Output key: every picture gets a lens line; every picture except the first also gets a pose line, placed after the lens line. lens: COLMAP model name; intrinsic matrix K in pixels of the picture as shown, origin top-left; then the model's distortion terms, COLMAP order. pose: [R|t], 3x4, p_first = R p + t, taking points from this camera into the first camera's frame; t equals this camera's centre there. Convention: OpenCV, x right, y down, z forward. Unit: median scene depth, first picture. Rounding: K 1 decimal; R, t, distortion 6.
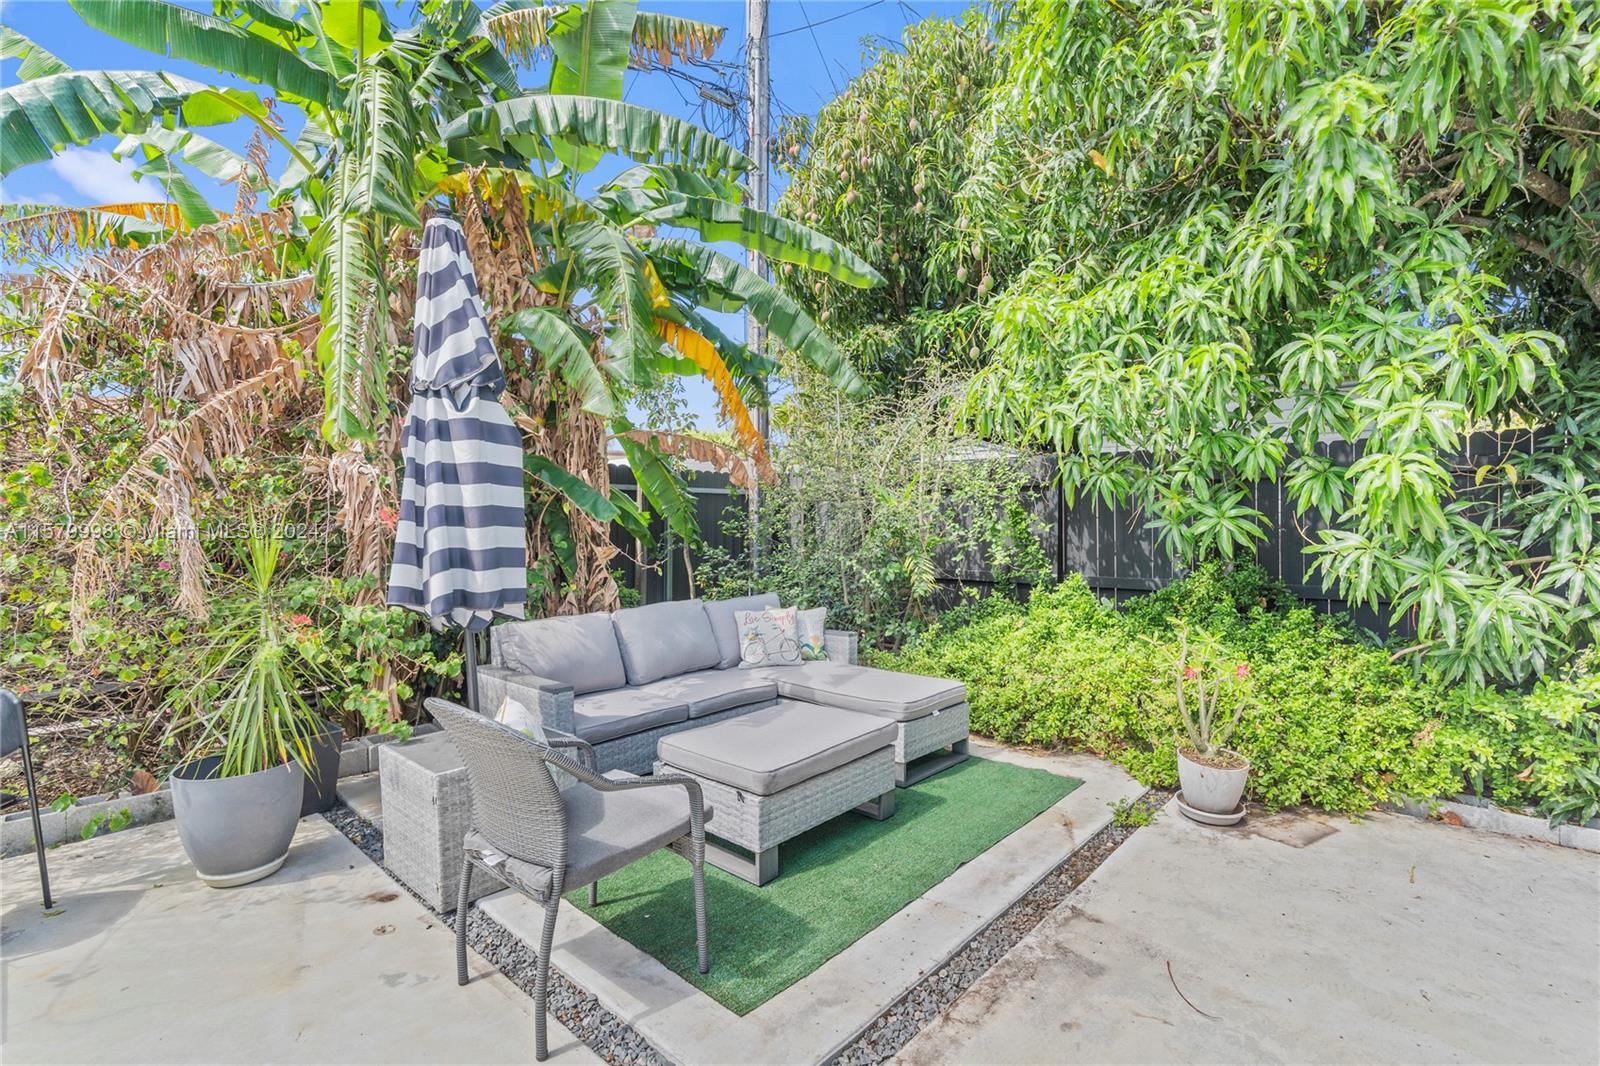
lens RADIAL K [[733.6, 0, 802.4], [0, 733.6, 525.4], [0, 0, 1]] dist [0.000466, 0.000641]
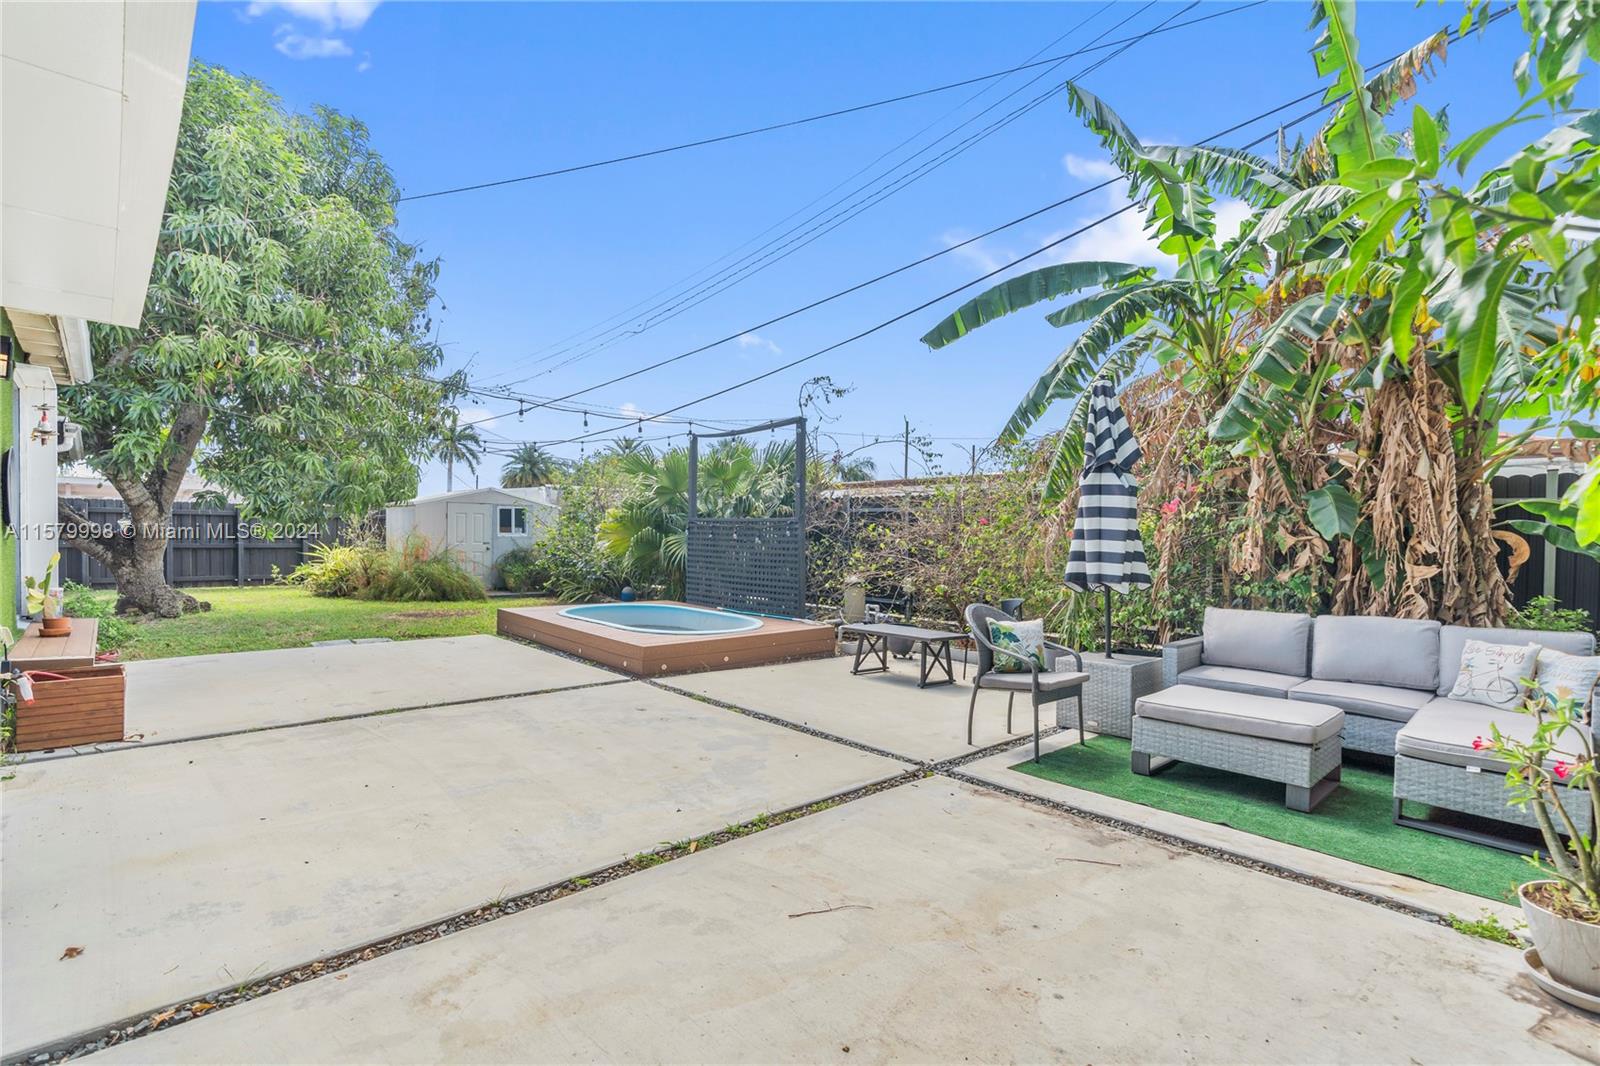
lens RADIAL K [[733.6, 0, 801.2], [0, 733.6, 536.0], [0, 0, 1]] dist [0.000466, 0.000641]
pose [[-0.108604, -0.004123, -0.994076, 1.836533], [-0.009594, 0.999949, -0.003099, -0.003521], [0.994039, 0.009201, -0.108639, 0.533665]]
